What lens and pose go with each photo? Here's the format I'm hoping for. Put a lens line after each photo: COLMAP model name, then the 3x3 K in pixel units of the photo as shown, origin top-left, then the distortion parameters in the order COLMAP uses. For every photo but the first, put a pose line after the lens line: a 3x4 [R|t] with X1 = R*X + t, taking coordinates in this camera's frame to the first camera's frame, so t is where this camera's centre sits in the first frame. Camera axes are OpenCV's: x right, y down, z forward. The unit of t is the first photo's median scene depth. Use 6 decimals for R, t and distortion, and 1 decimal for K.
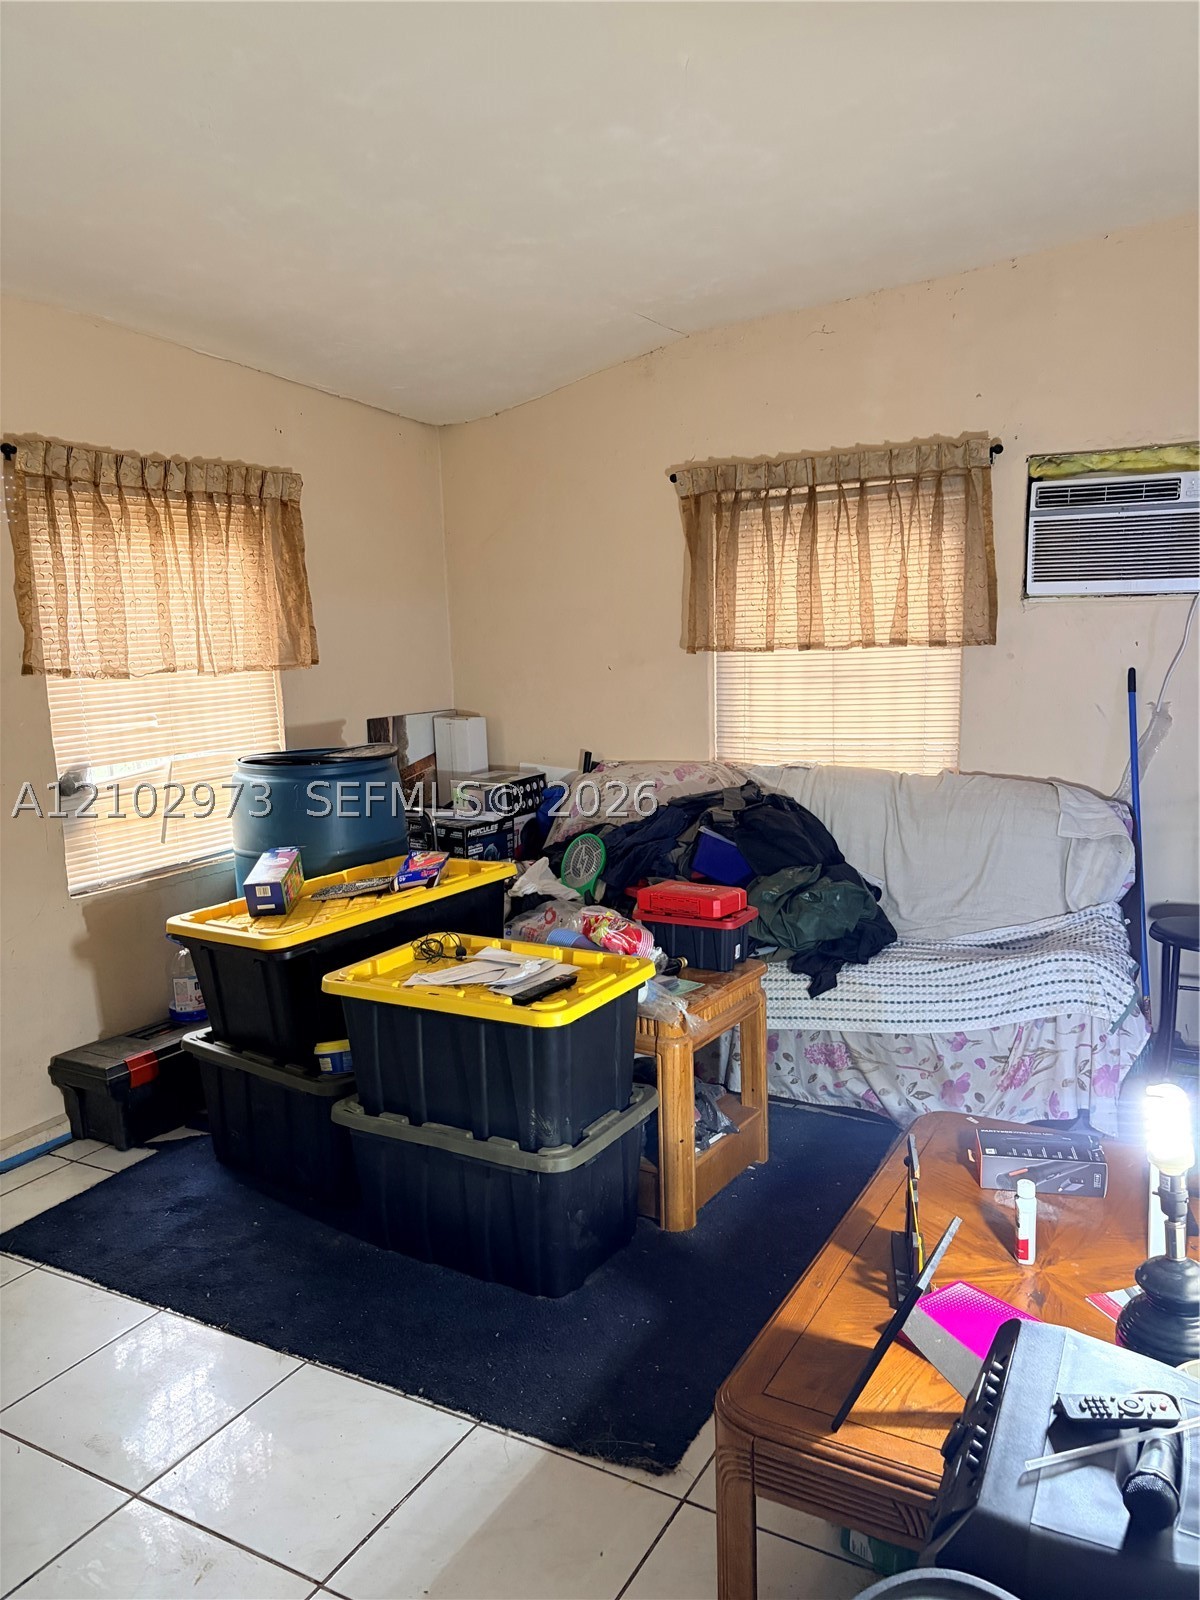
lens RADIAL K [[1214.6, 0, 607.2], [0, 1214.6, 805.9], [0, 0, 1]] dist [0.022167, -0.007484]
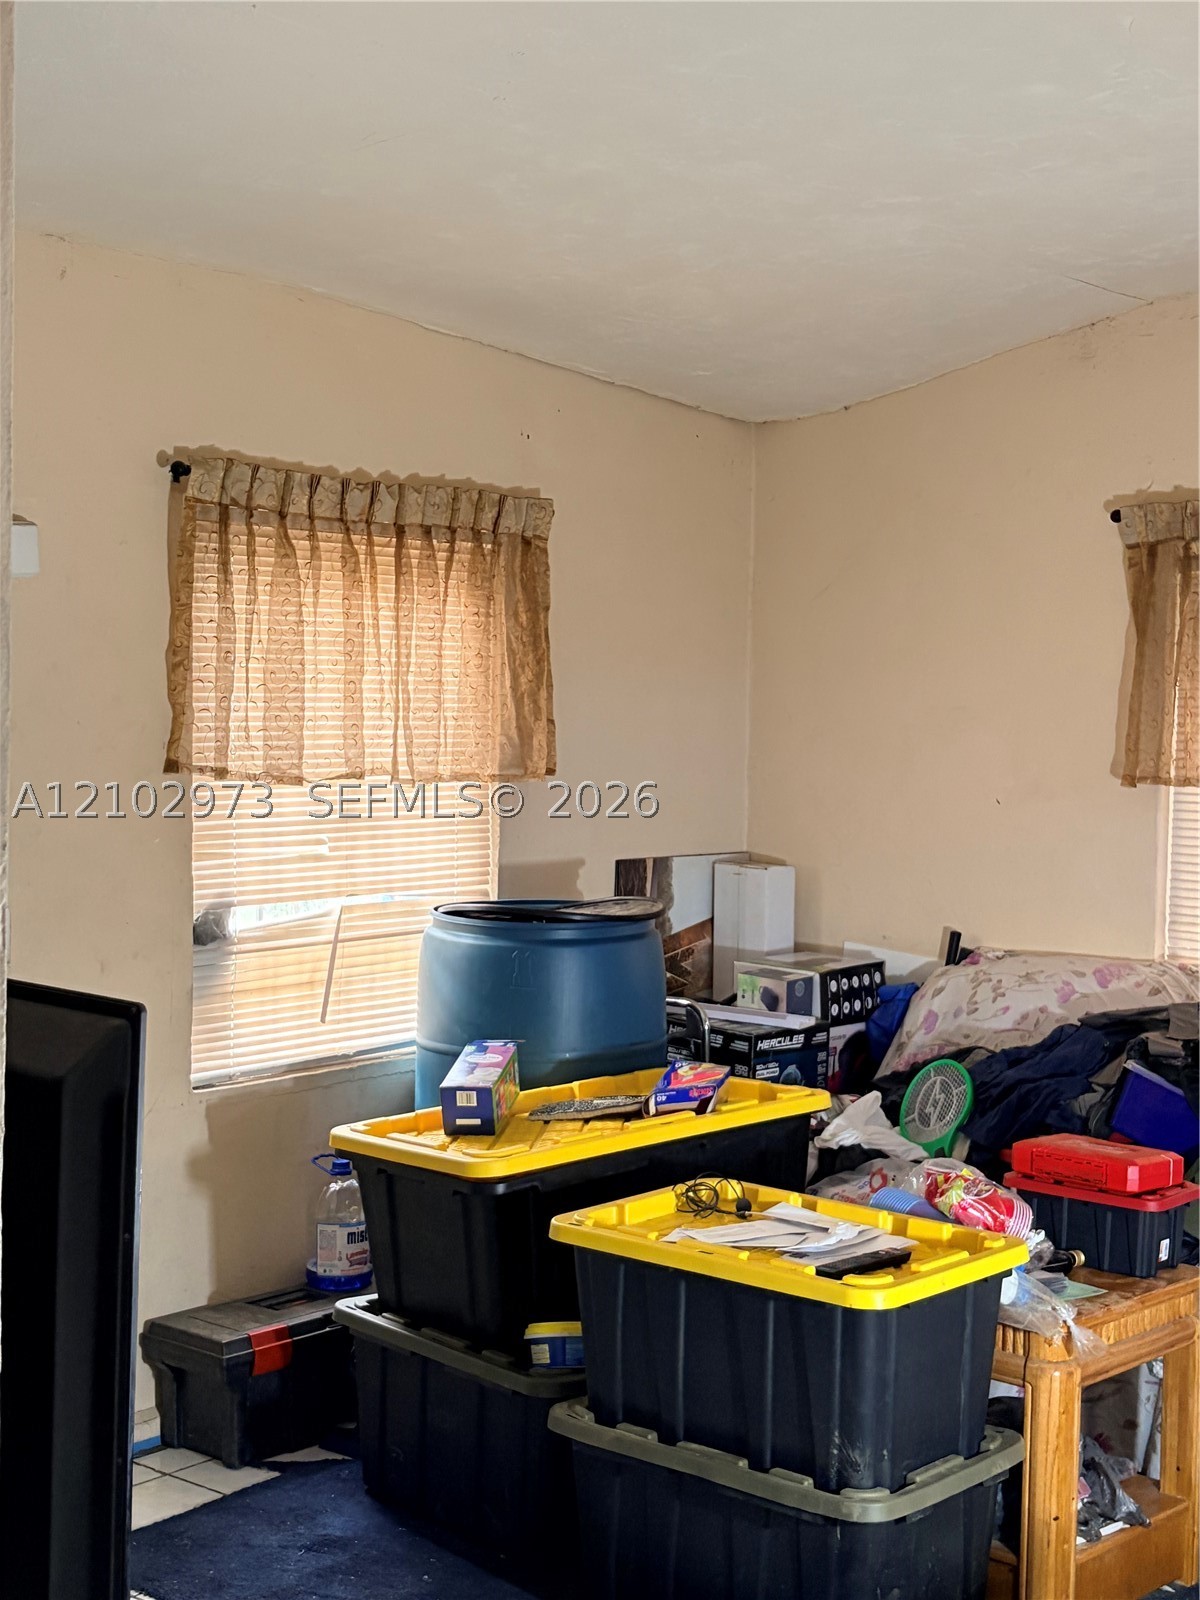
lens RADIAL K [[2390.0, 0, 604.2], [0, 2390.0, 841.2], [0, 0, 1]] dist [0.327249, -1.600297]
pose [[0.983427, 0.057314, -0.172010, 0.022031], [-0.071273, 0.994549, -0.076104, 0.021430], [0.166710, 0.087102, 0.982151, -0.333125]]
